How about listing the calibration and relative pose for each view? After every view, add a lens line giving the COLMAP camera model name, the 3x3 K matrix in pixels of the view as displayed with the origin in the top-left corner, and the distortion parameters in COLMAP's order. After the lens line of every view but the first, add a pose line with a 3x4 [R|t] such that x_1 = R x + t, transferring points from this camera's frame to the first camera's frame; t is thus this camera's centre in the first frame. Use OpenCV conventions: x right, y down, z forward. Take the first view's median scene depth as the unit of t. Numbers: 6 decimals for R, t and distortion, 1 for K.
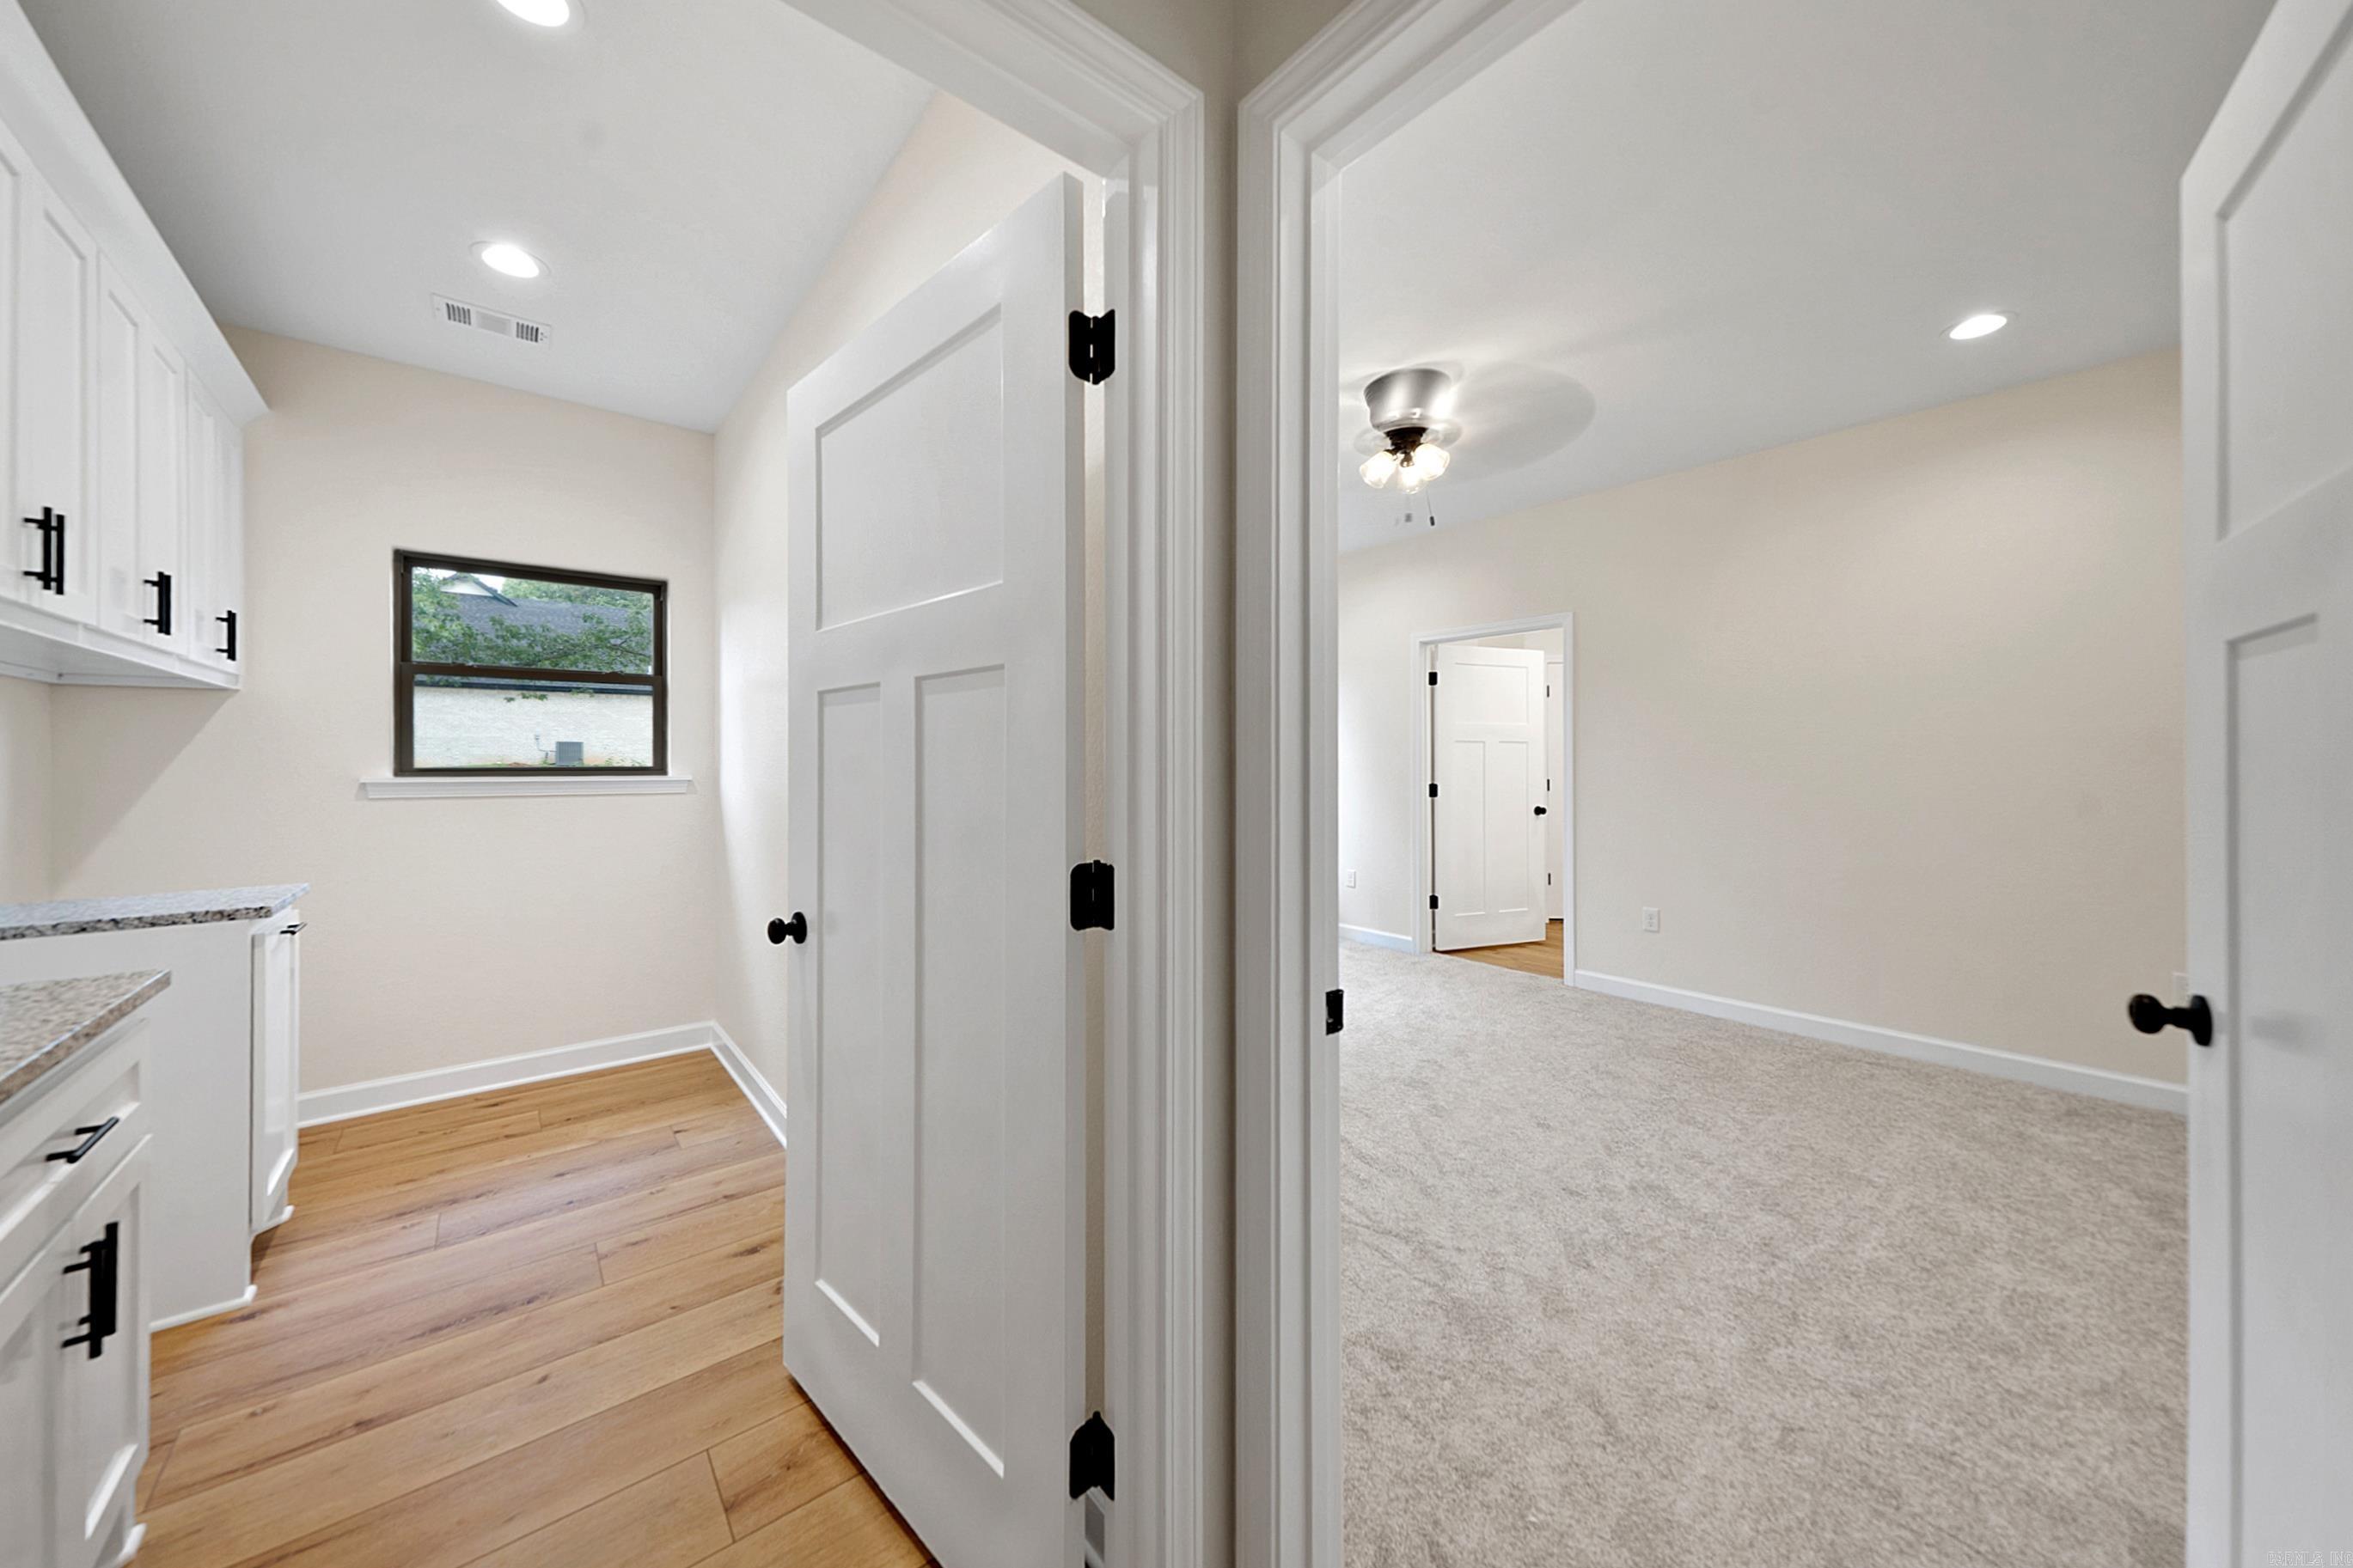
lens RADIAL K [[816.4, 0, 1155.4], [0, 816.4, 763.1], [0, 0, 1]] dist [0.002536, -0.001069]
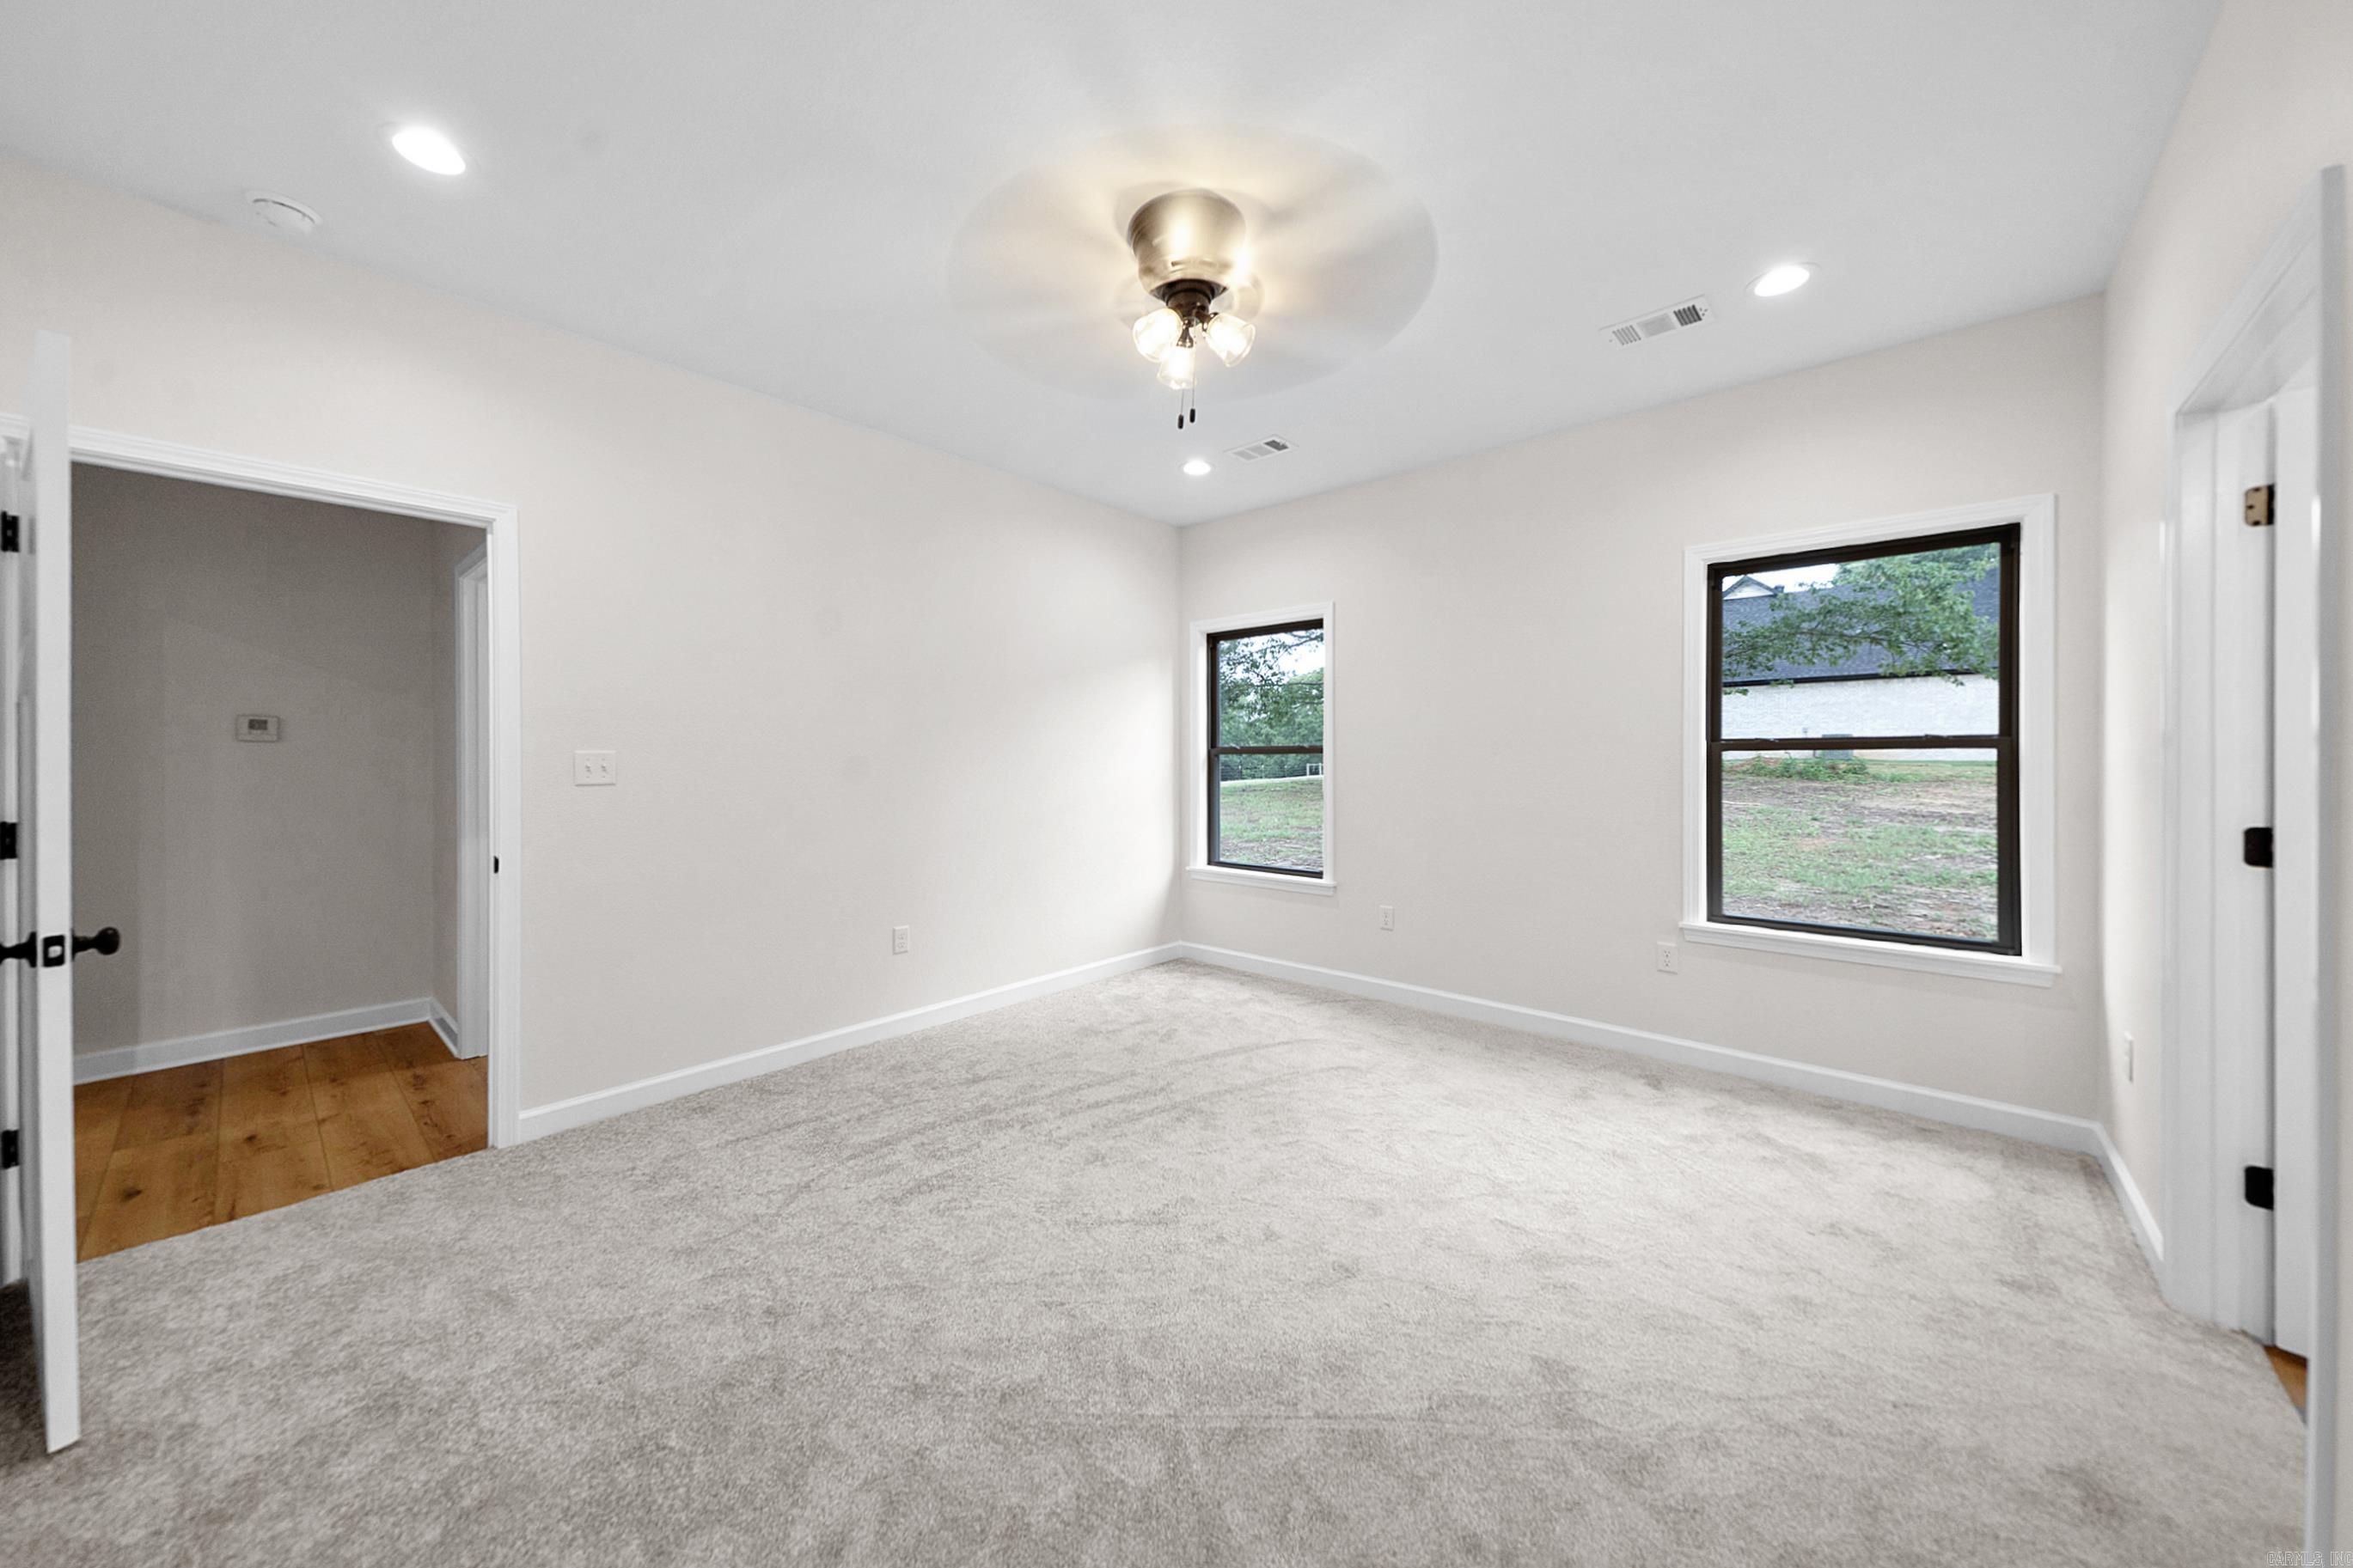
lens RADIAL K [[816.4, 0, 1135.8], [0, 816.4, 763.8], [0, 0, 1]] dist [0.002536, -0.001069]
pose [[0.160316, 0.010555, -0.987009, 1.003839], [0.002539, 0.999935, 0.011106, -0.009149], [0.987062, -0.004286, 0.160279, 0.847684]]
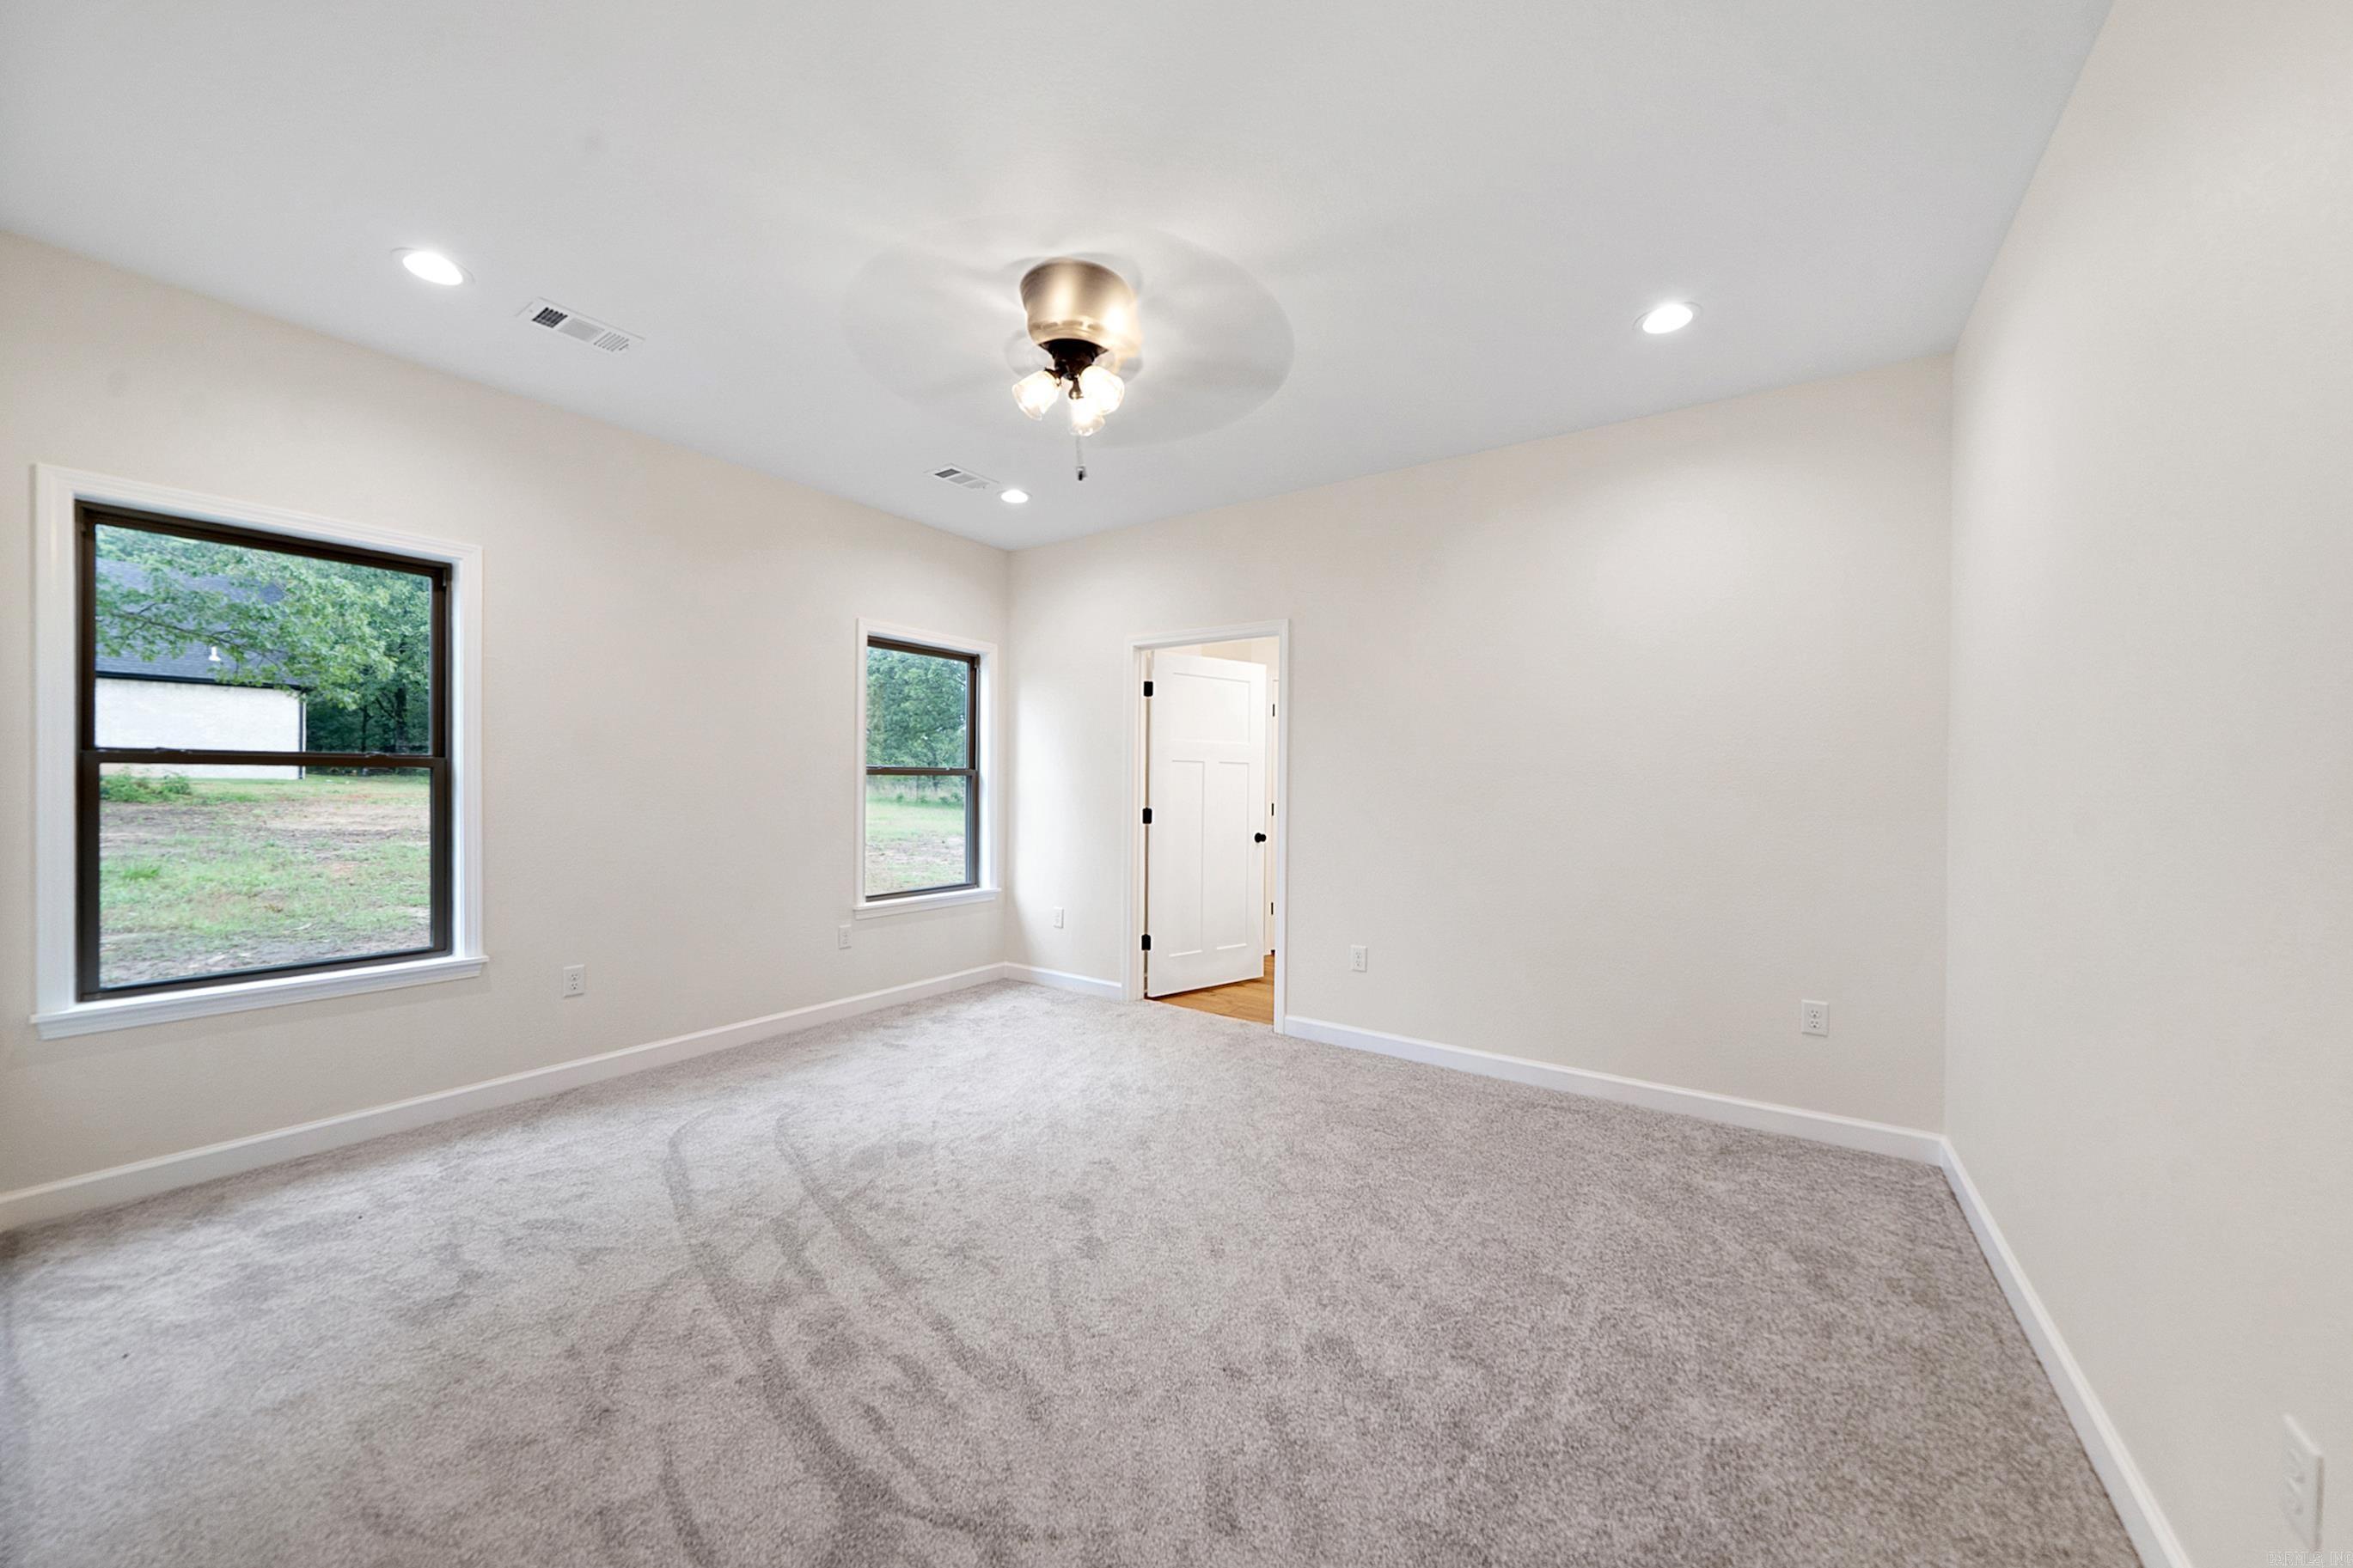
lens RADIAL K [[816.4, 0, 1184.4], [0, 816.4, 795.7], [0, 0, 1]] dist [0.002536, -0.001069]
pose [[0.953048, 0.008104, 0.302710, 0.179796], [-0.013468, 0.999787, 0.015638, -0.004479], [-0.302519, -0.018981, 0.952954, 0.240389]]
